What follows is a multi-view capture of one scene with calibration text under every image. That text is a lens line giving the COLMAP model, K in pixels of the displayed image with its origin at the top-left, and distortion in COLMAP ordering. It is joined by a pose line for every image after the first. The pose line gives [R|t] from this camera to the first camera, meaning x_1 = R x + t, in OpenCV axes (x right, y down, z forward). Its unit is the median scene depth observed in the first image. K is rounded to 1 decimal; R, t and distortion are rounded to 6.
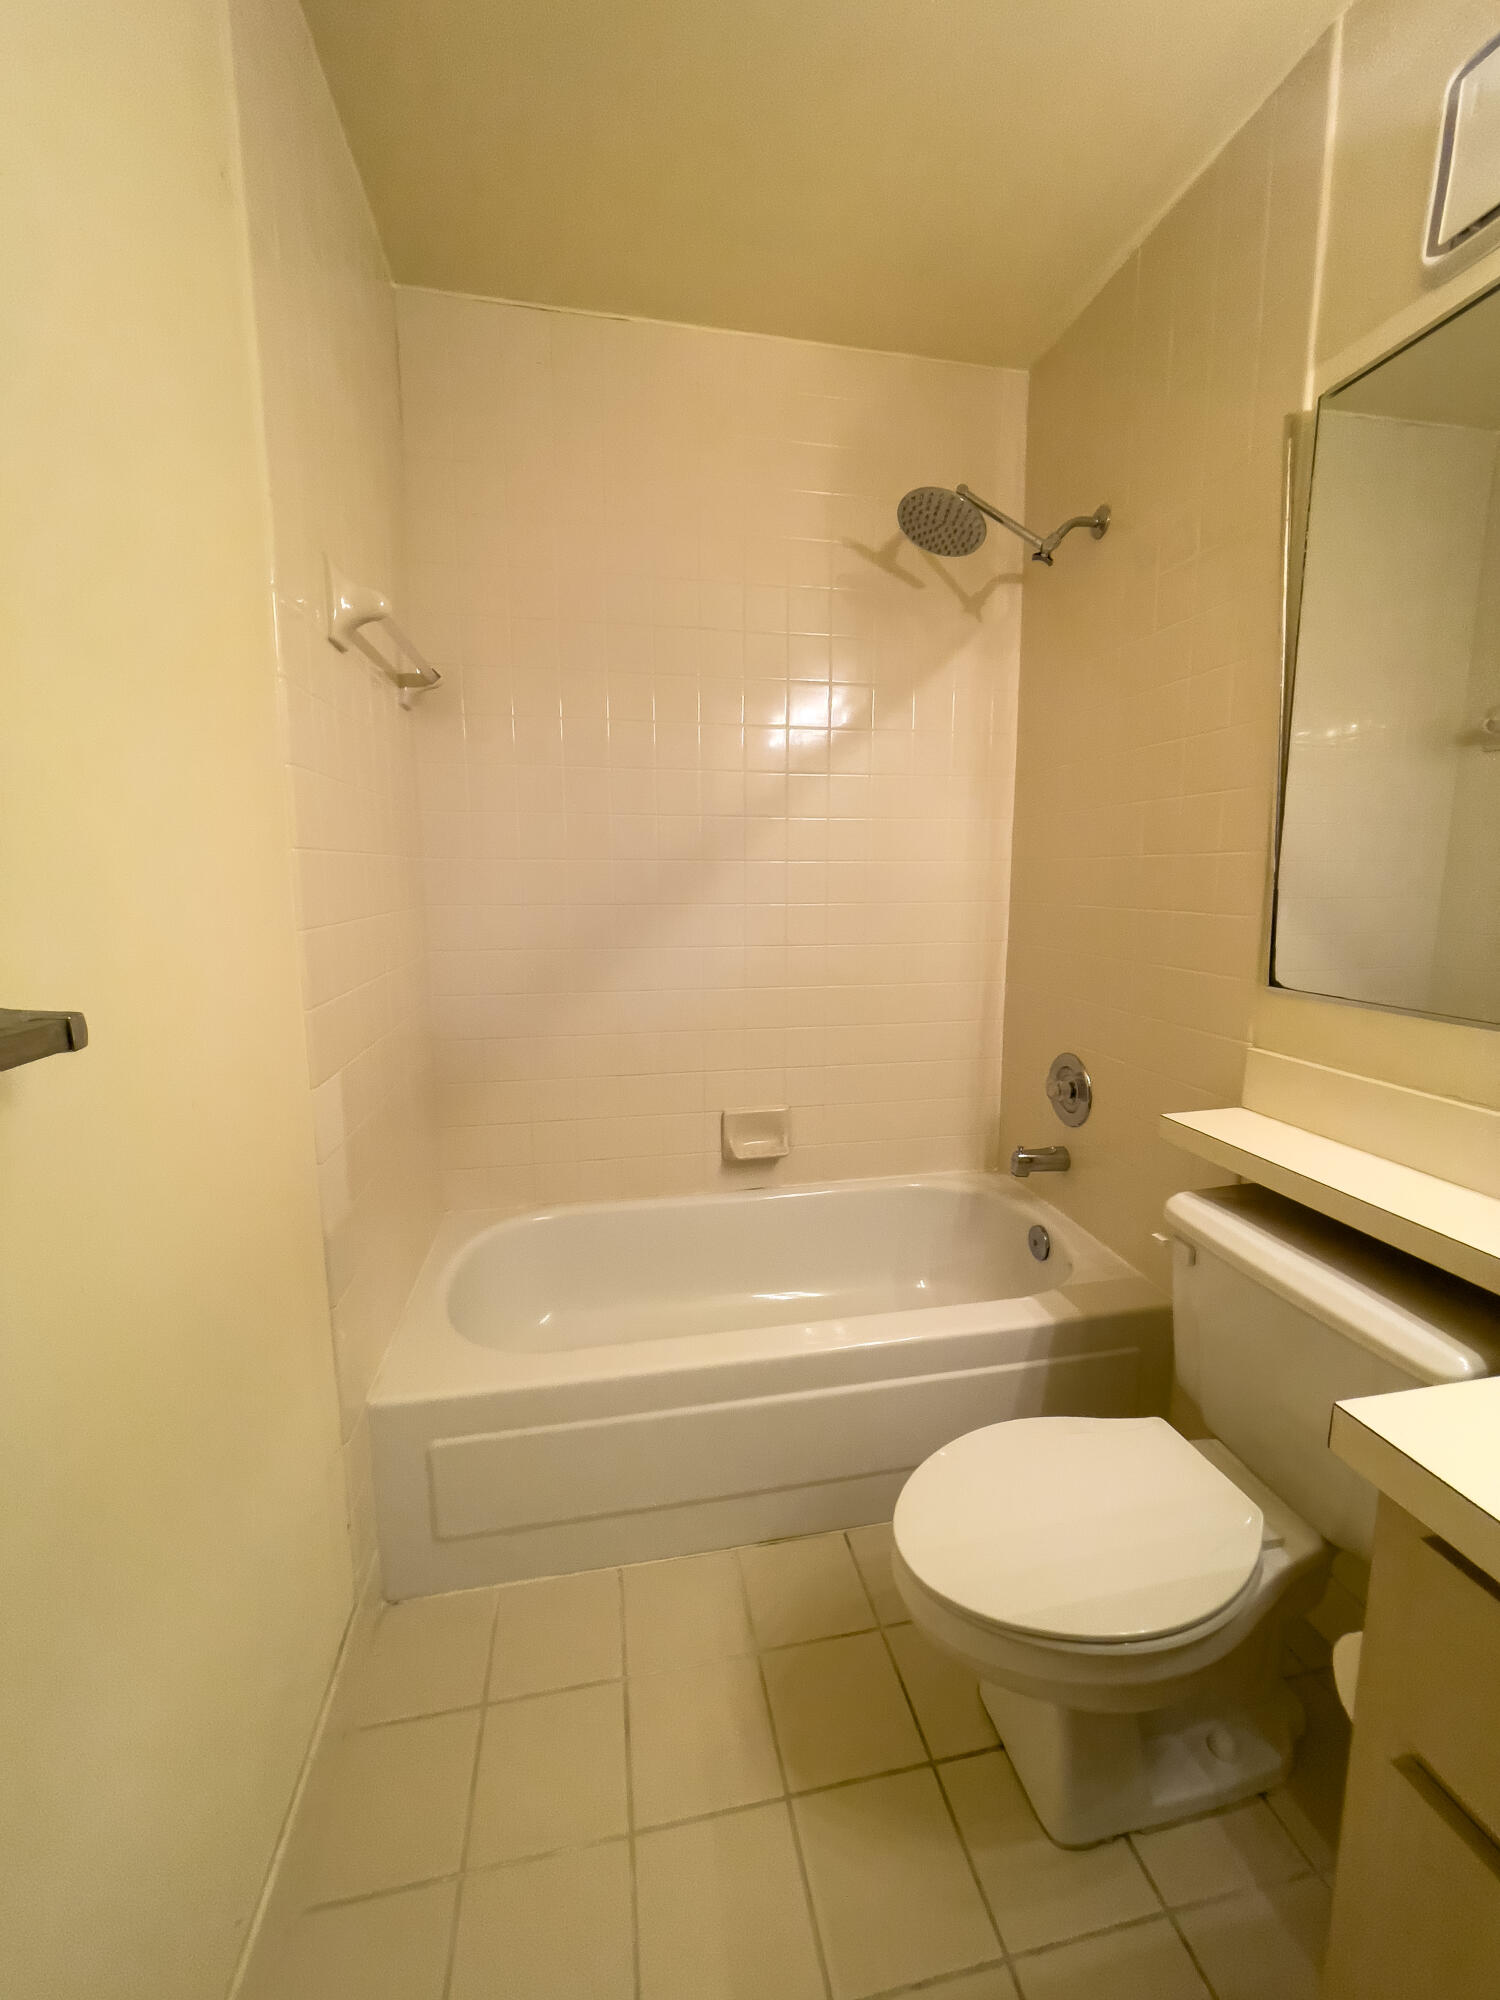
lens RADIAL K [[810.3, 0, 739.5], [0, 810.3, 1002.4], [0, 0, 1]] dist [-0.008849, 0.005004]
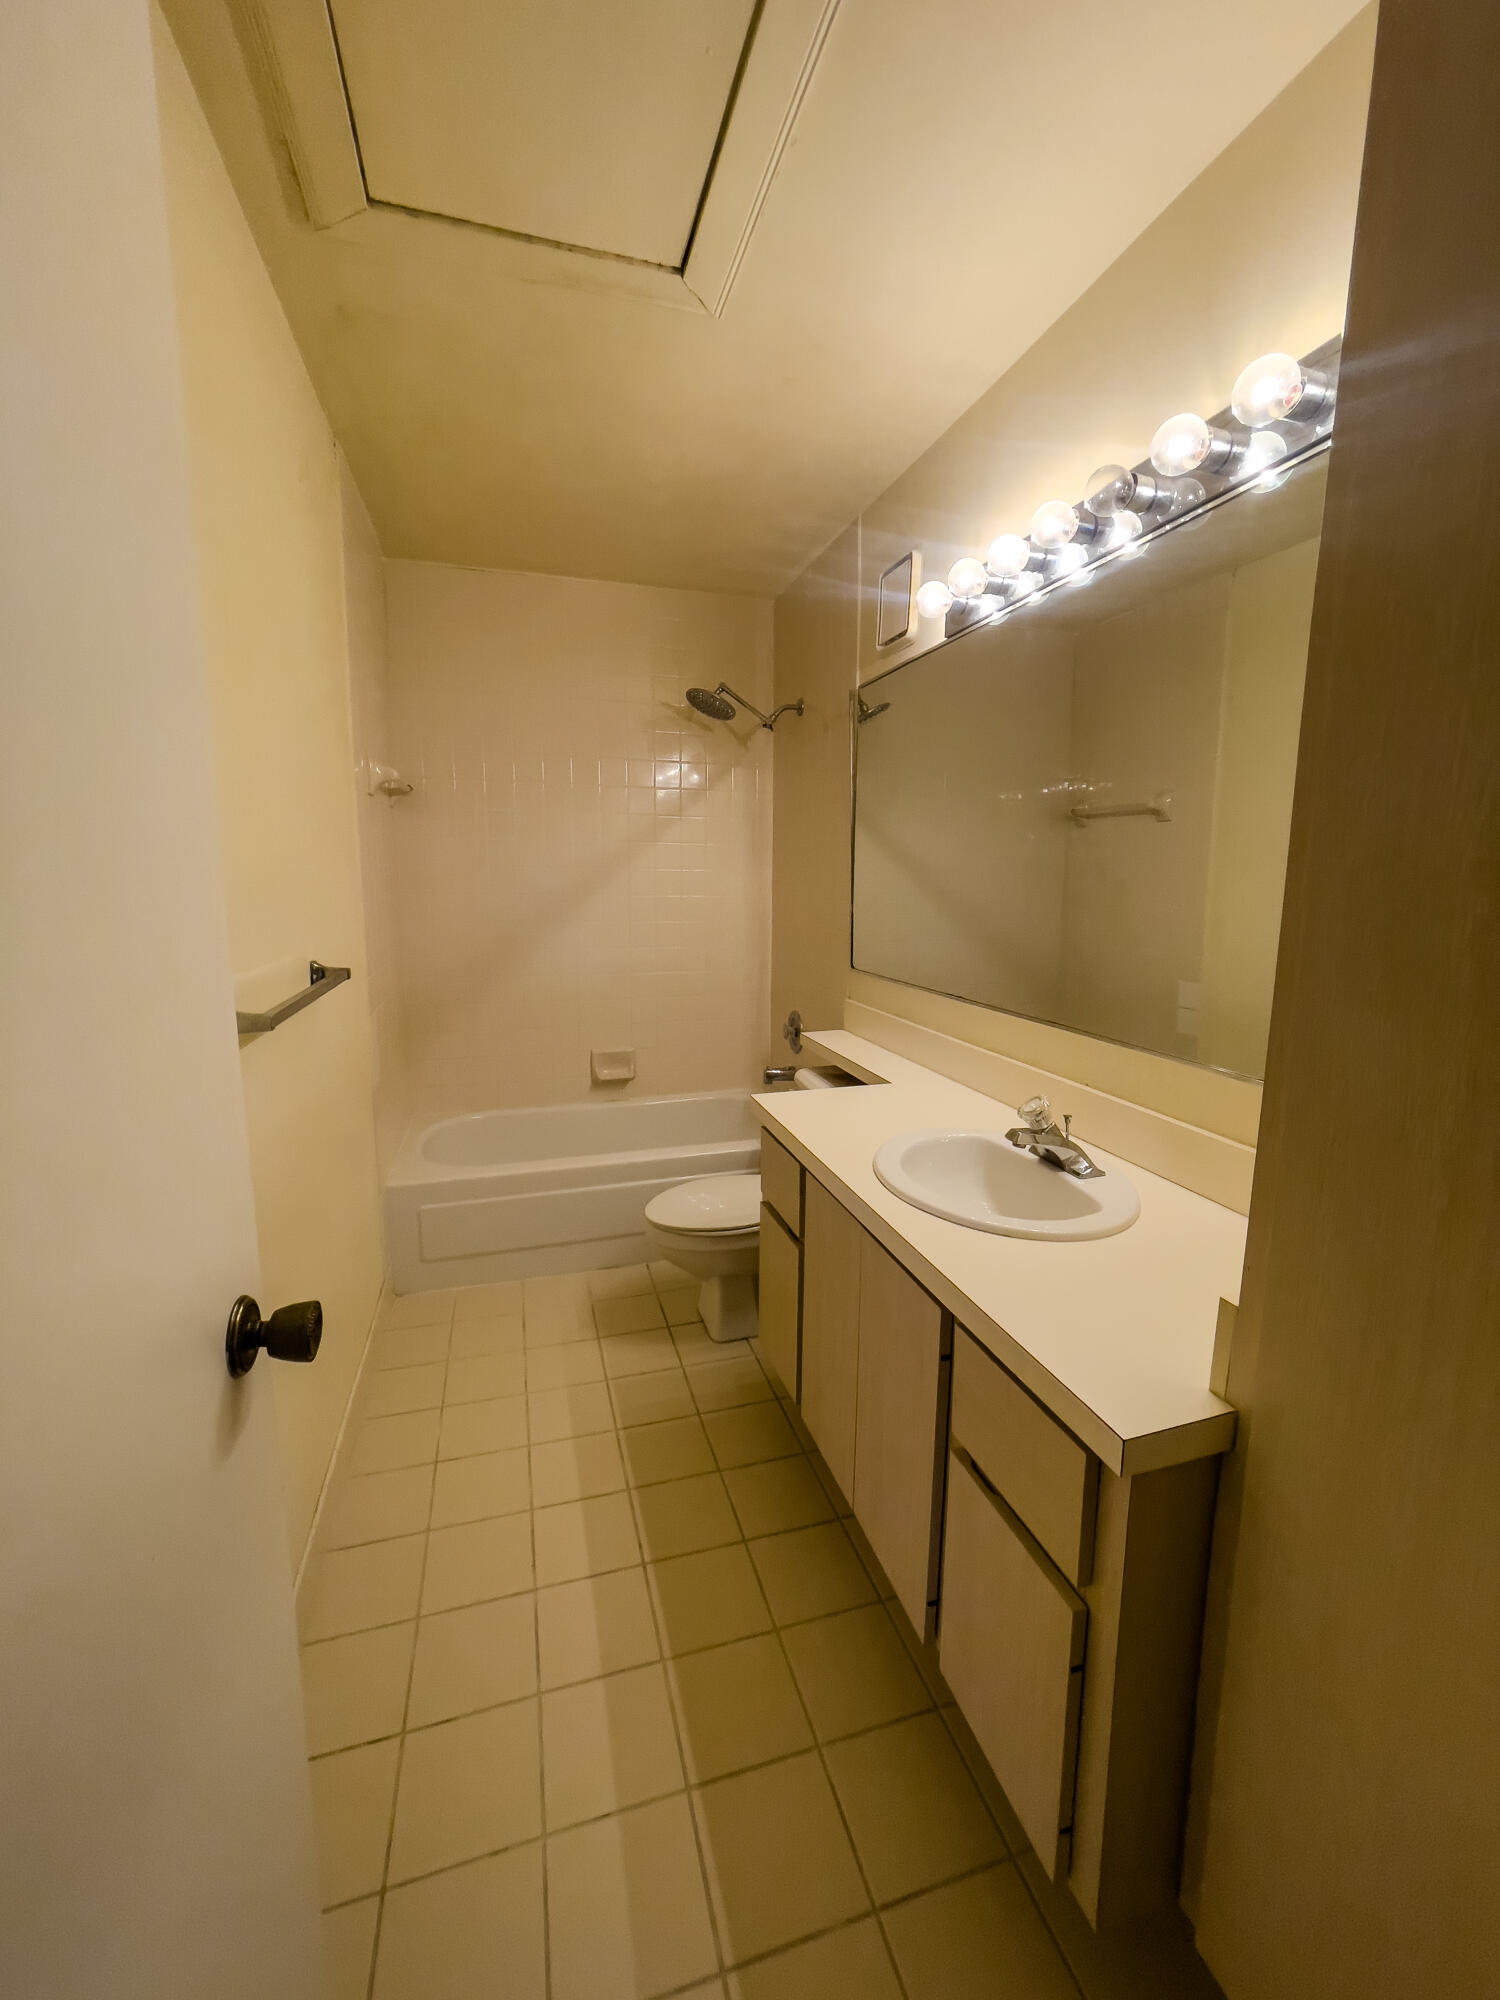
lens RADIAL K [[810.3, 0, 756.0], [0, 810.3, 1004.4], [0, 0, 1]] dist [-0.008849, 0.005004]
pose [[0.993708, -0.005623, 0.111861, 0.148007], [0.005137, 0.999976, 0.004632, 0.044741], [-0.111884, -0.004028, 0.993713, -0.740468]]
